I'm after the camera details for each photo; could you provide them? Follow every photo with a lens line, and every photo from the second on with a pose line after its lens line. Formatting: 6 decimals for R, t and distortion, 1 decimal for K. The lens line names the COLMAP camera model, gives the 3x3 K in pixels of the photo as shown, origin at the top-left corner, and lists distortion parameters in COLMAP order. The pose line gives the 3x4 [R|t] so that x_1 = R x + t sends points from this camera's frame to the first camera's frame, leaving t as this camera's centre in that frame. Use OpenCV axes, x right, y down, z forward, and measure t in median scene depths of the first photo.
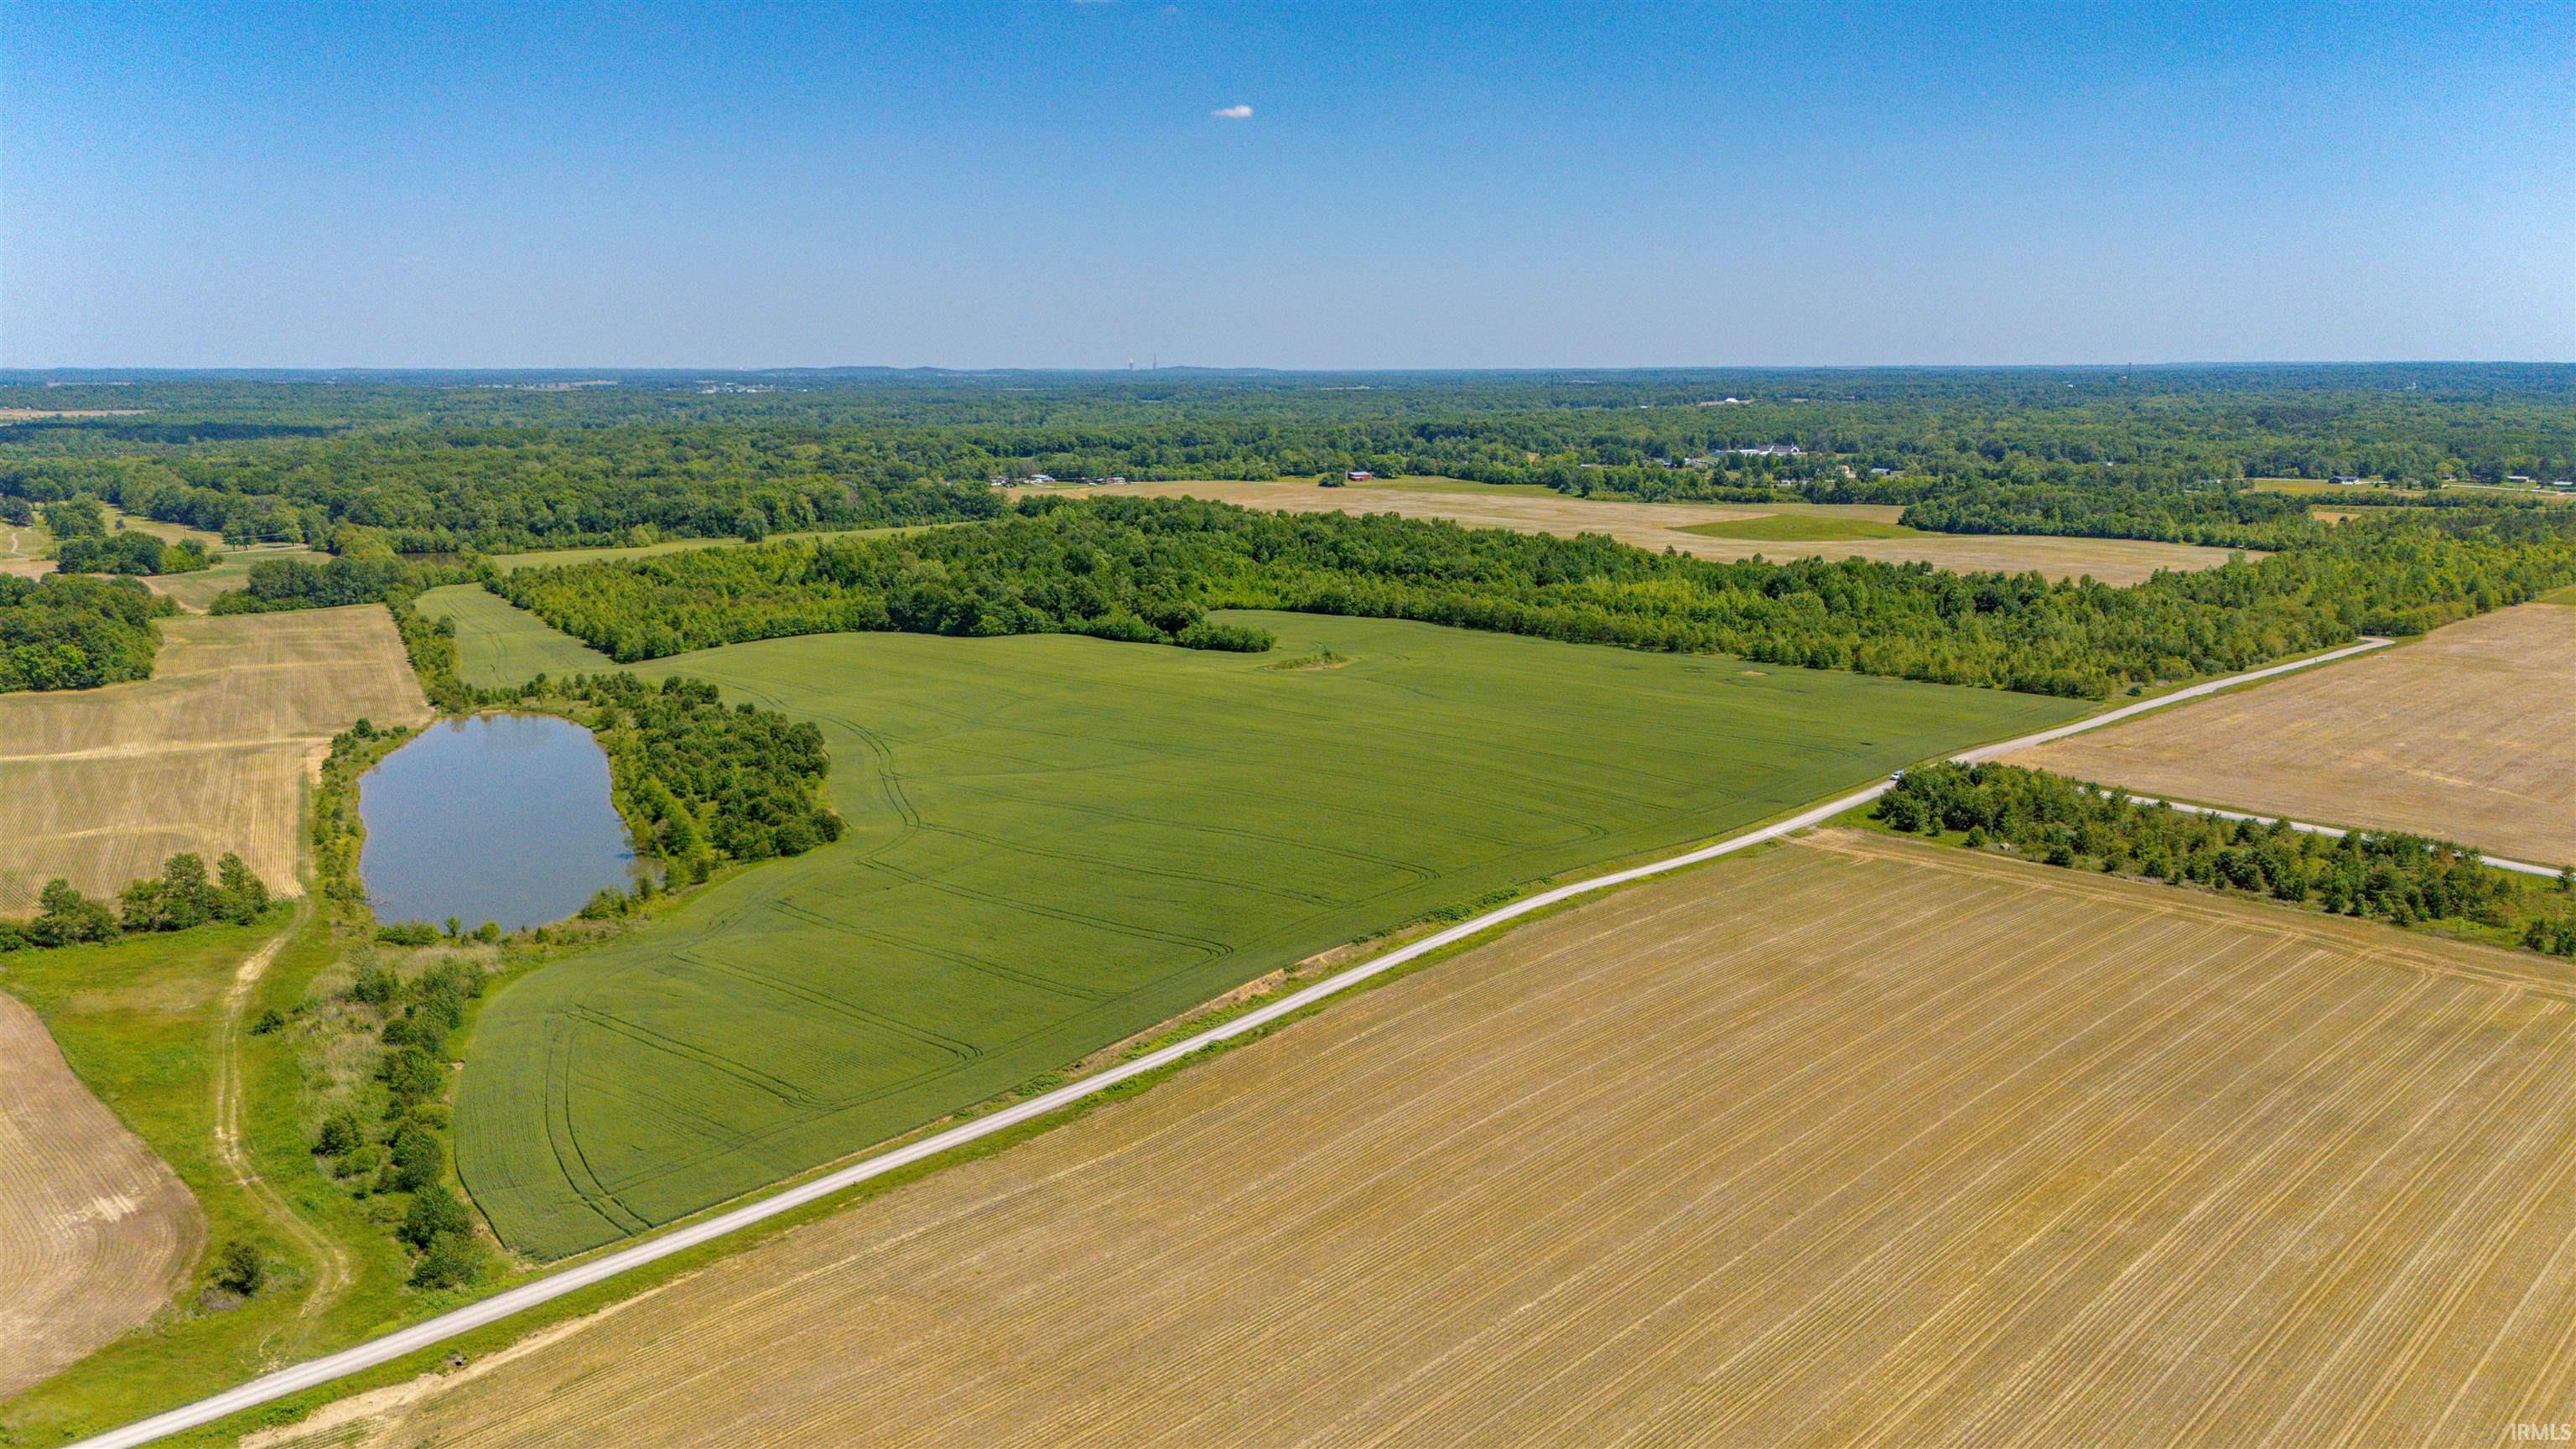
lens RADIAL K [[1893.5, 0, 1296.8], [0, 1893.5, 728.3], [0, 0, 1]] dist [0.079682, -0.079418]
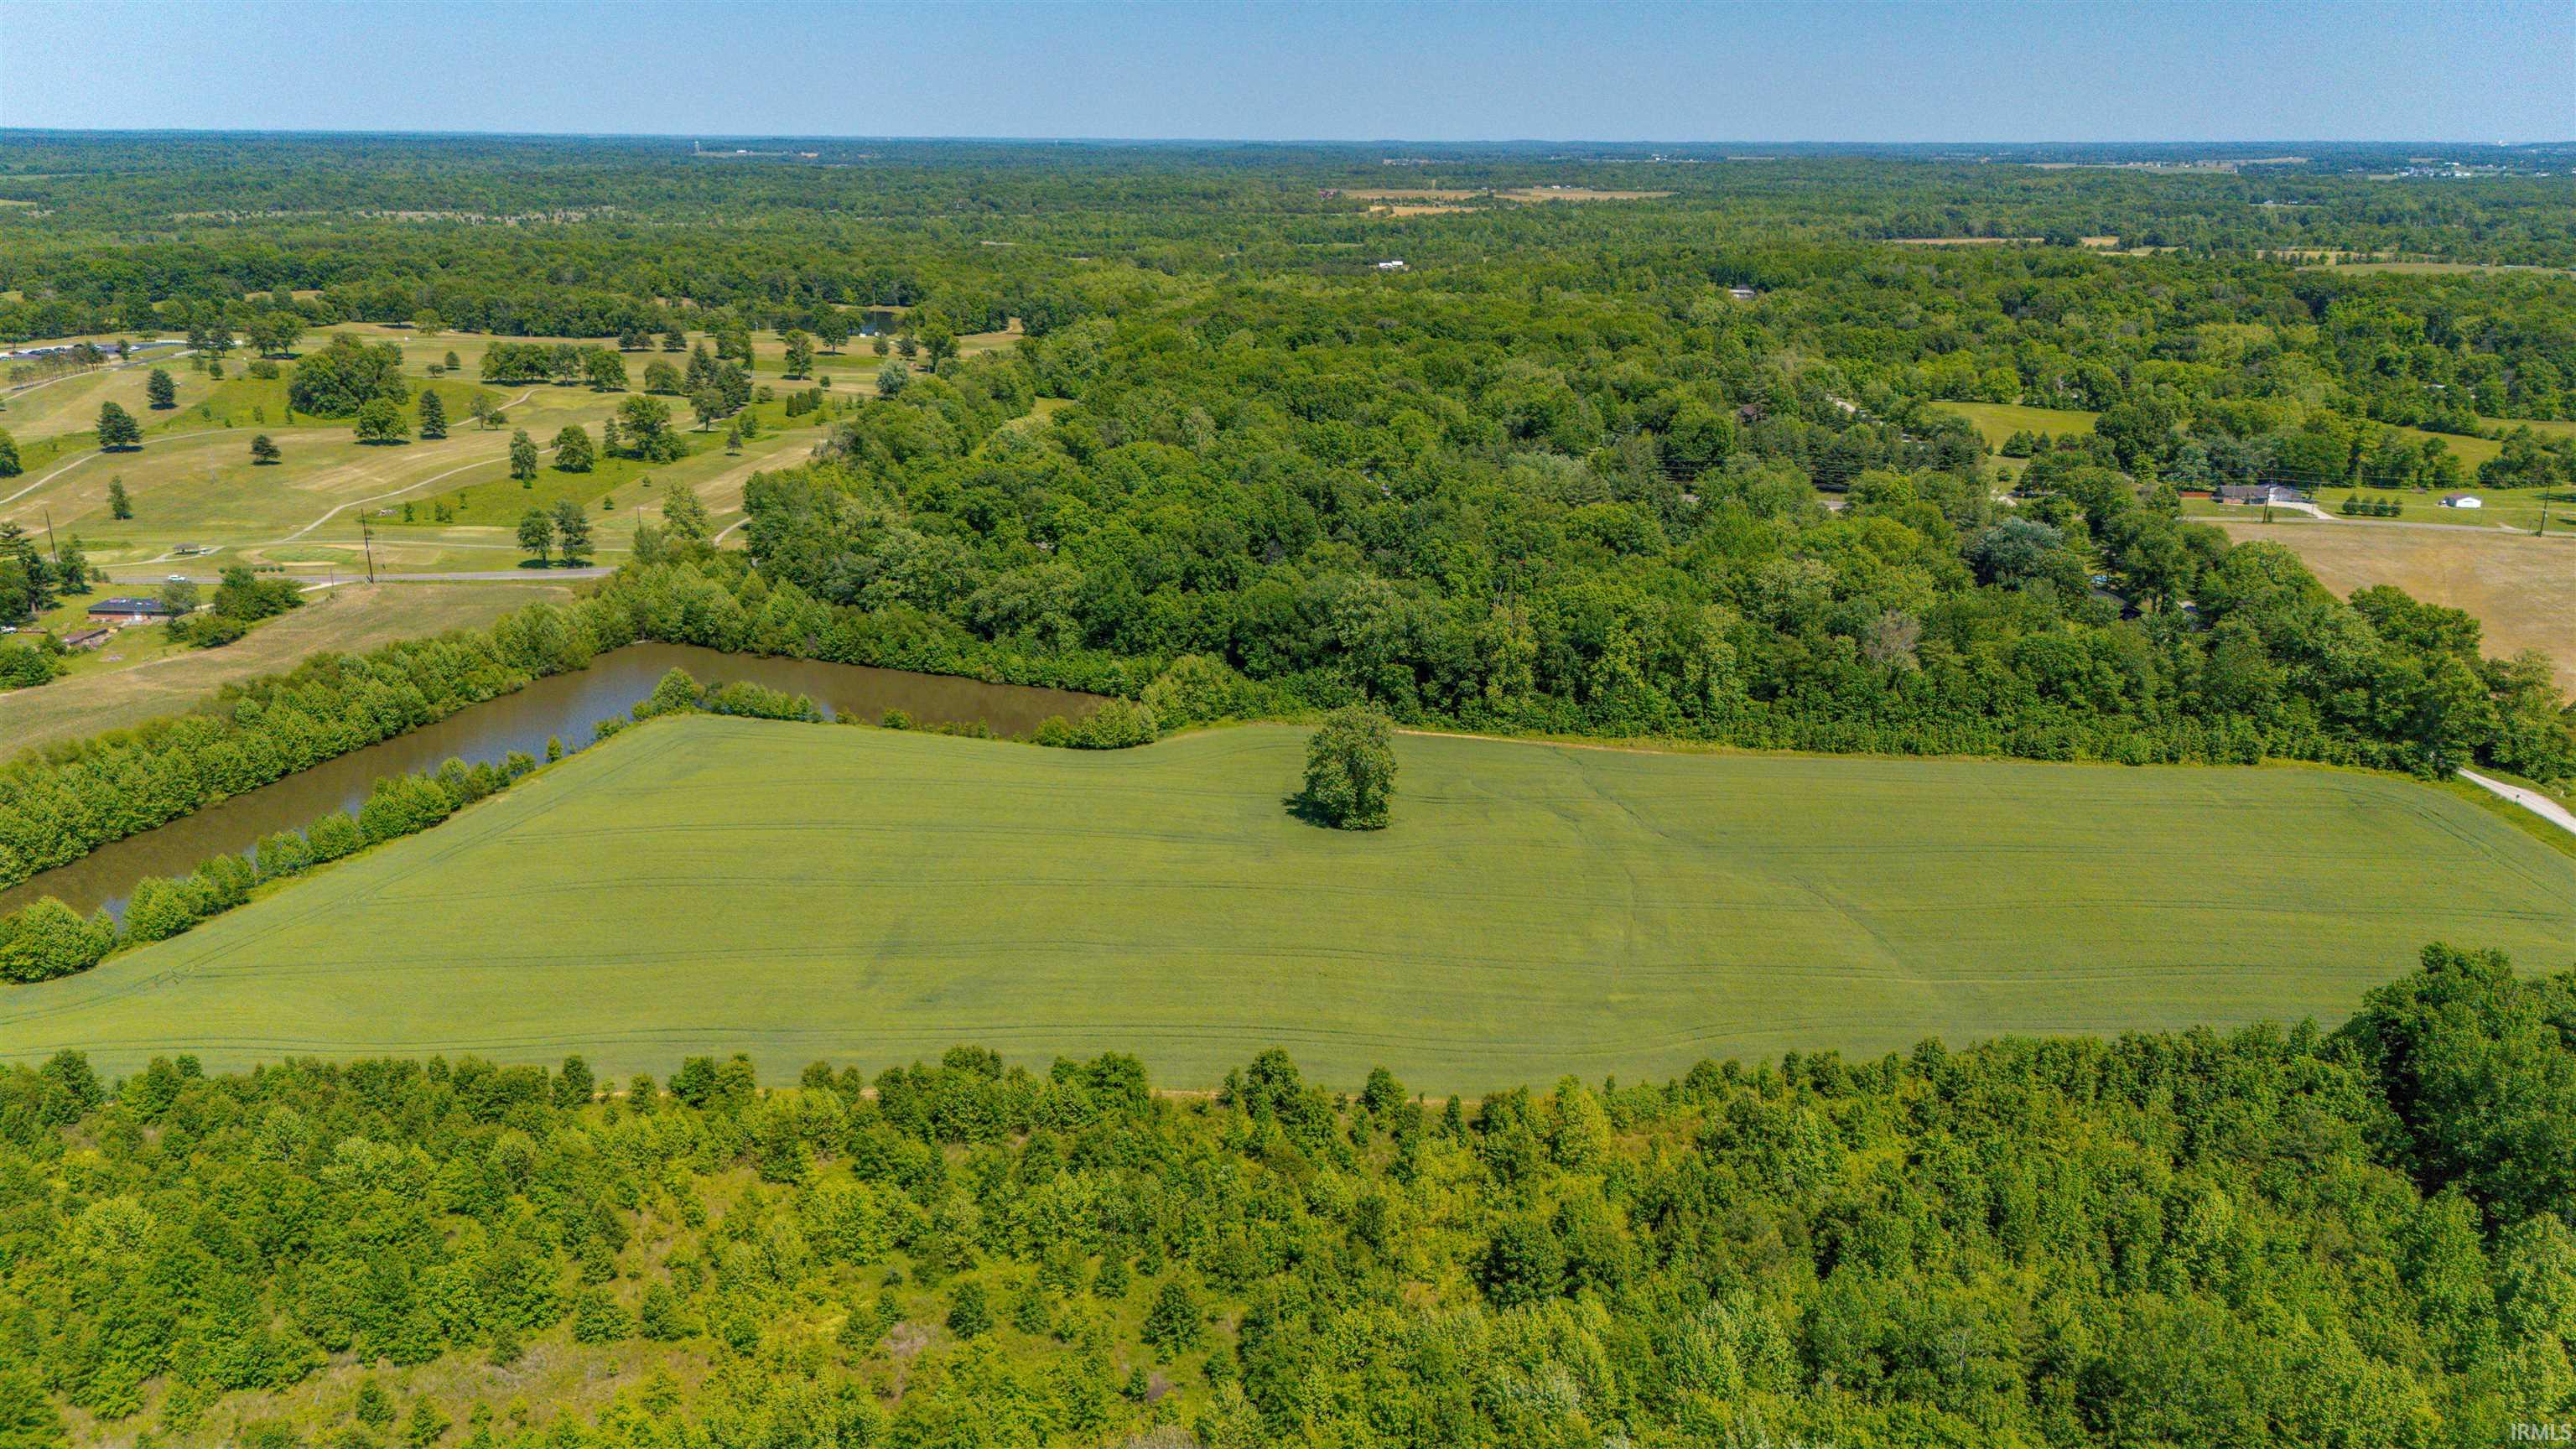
lens RADIAL K [[1893.5, 0, 1302.2], [0, 1893.5, 724.0], [0, 0, 1]] dist [0.079682, -0.079418]
pose [[0.680901, 0.223970, -0.697288, -0.161256], [-0.146867, 0.974508, 0.169598, -0.270033], [0.717498, -0.013070, 0.696438, 1.357861]]
